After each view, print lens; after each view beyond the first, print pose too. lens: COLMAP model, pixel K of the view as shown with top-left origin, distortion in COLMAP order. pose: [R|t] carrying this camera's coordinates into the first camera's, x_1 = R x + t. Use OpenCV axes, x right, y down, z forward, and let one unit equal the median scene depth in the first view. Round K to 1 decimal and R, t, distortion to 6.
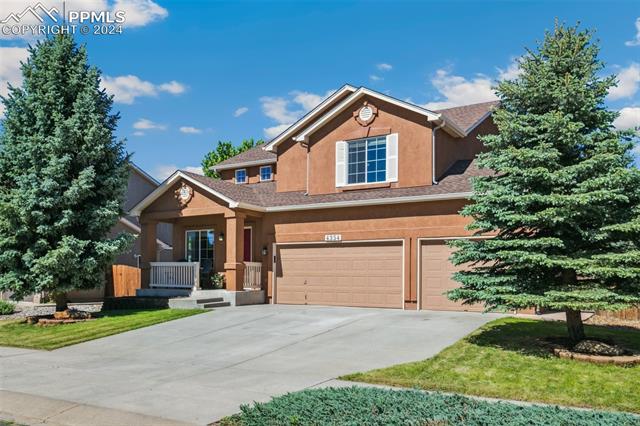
lens RADIAL K [[506.0, 0, 320.0], [0, 506.0, 213.0], [0, 0, 1]] dist [0.001591, 0.000457]
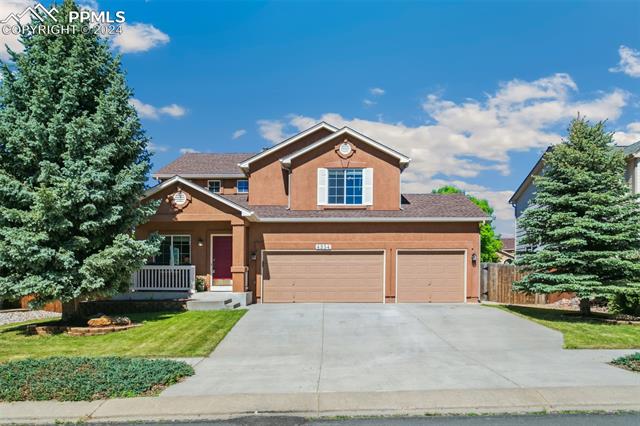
lens RADIAL K [[404.4, 0, 320.0], [0, 404.4, 236.6], [0, 0, 1]] dist [0.000654, 0.000222]
pose [[0.863502, 0.047435, 0.502110, -0.459931], [-0.054291, 0.998525, -0.000965, 0.025119], [-0.501415, -0.026427, 0.864803, 0.160320]]
